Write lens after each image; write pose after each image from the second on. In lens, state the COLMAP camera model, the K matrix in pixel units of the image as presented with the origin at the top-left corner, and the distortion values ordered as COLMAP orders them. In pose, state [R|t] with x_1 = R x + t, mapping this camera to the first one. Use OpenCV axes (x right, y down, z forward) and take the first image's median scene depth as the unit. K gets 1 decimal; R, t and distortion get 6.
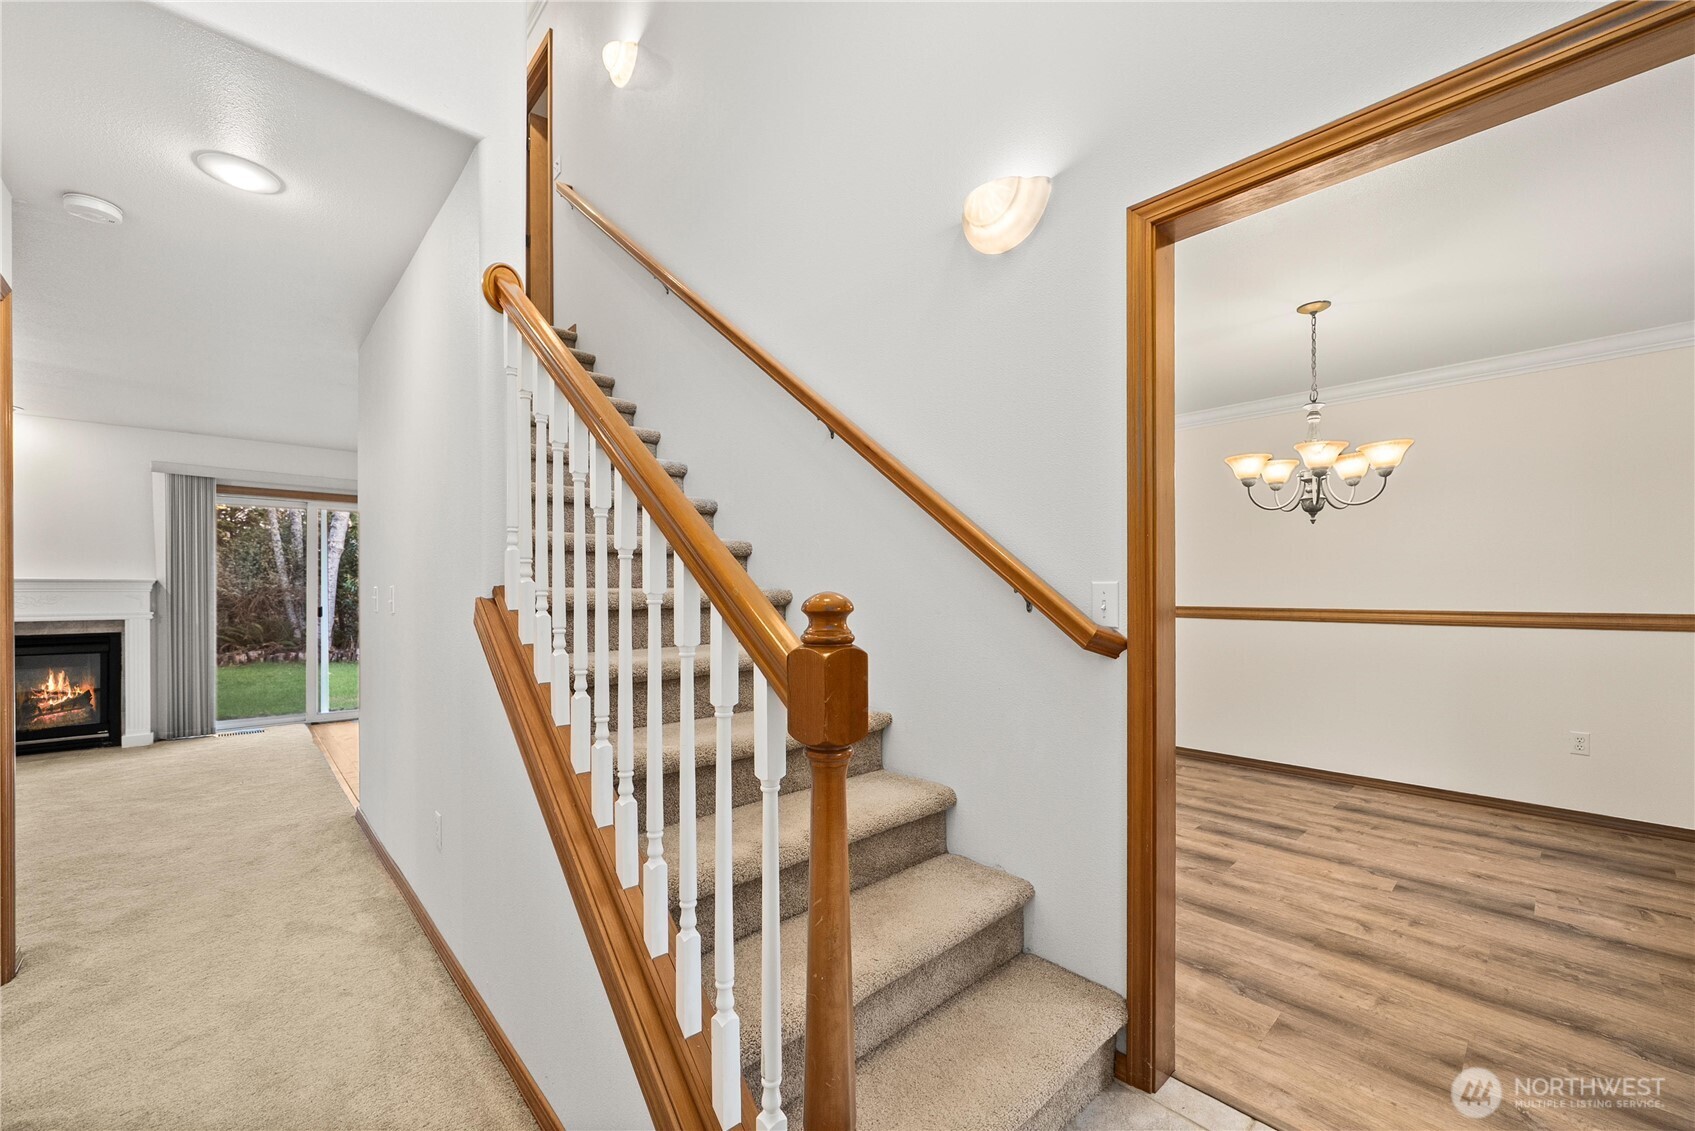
lens RADIAL K [[660.1, 0, 854.6], [0, 660.1, 593.9], [0, 0, 1]] dist [-0.000315, -0.000316]
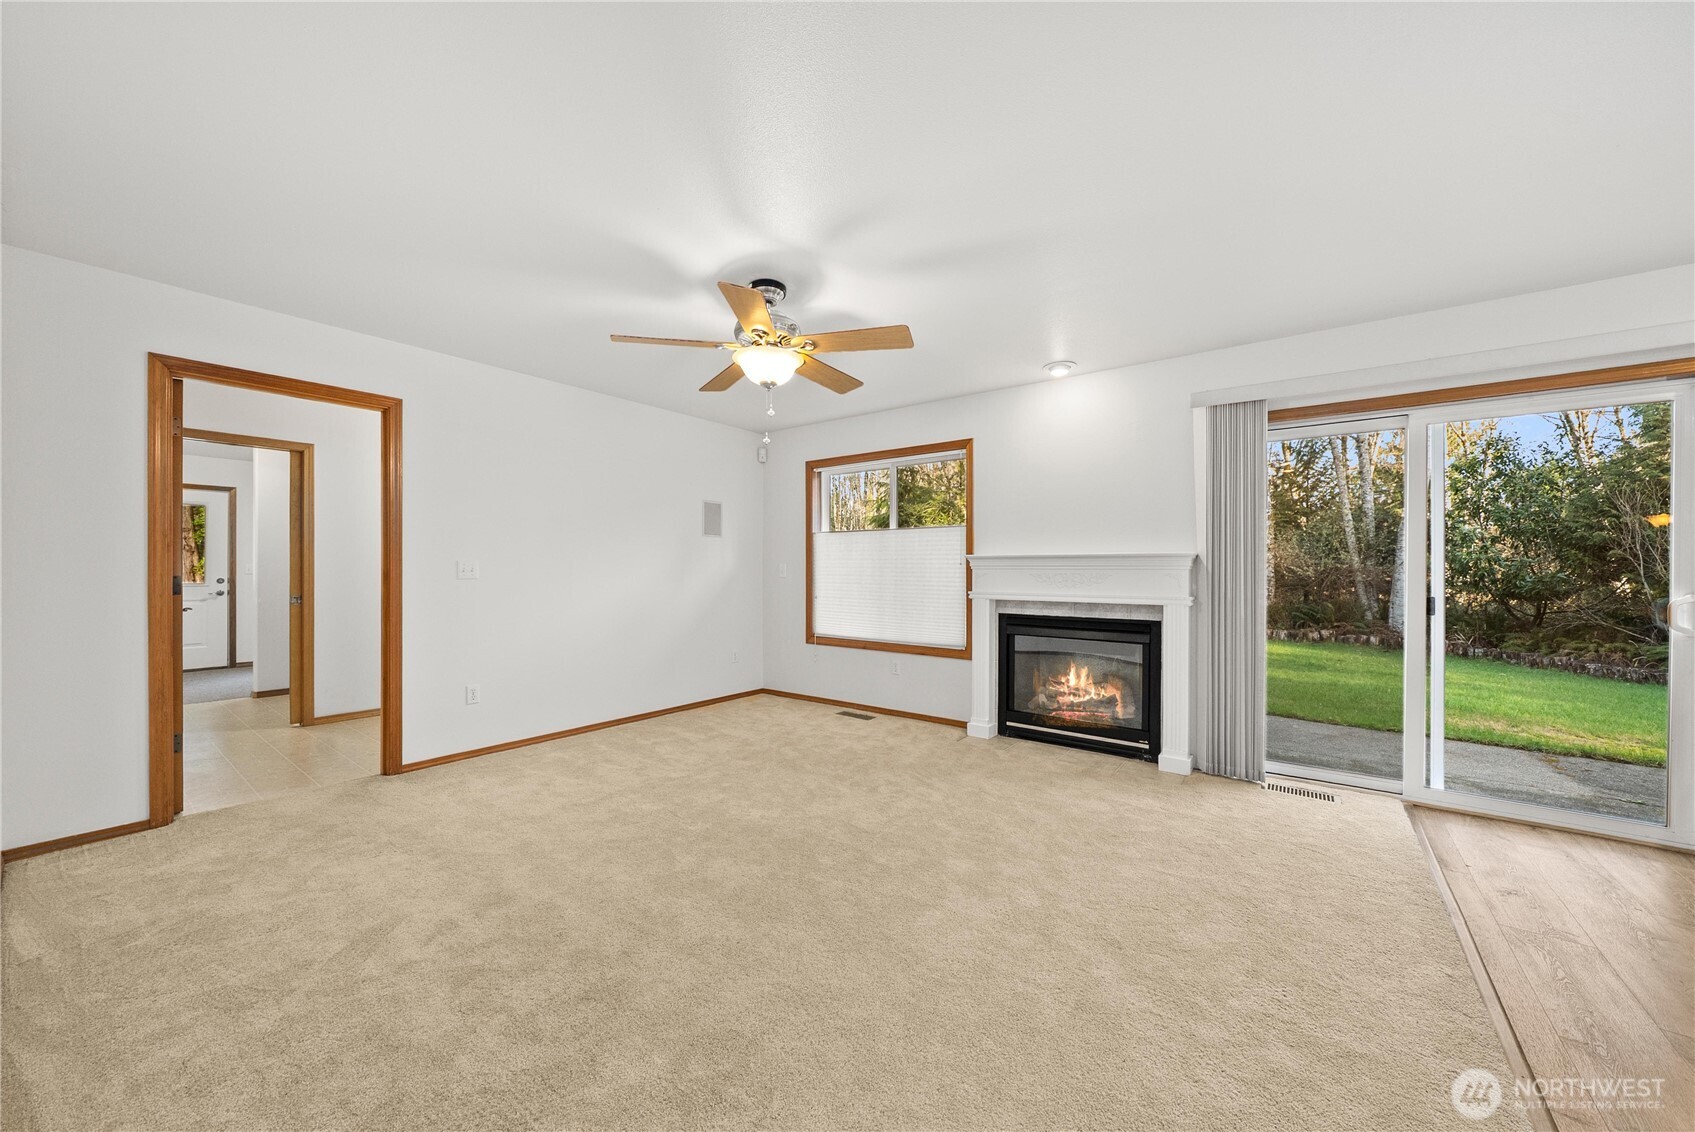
lens RADIAL K [[602.1, 0, 851.6], [0, 602.1, 572.9], [0, 0, 1]] dist [-0.000469, -0.000087]
pose [[0.162580, 0.003793, -0.986688, -0.114916], [-0.005949, 0.999978, 0.002864, 0.000227], [0.986677, 0.005405, 0.162599, 0.128775]]
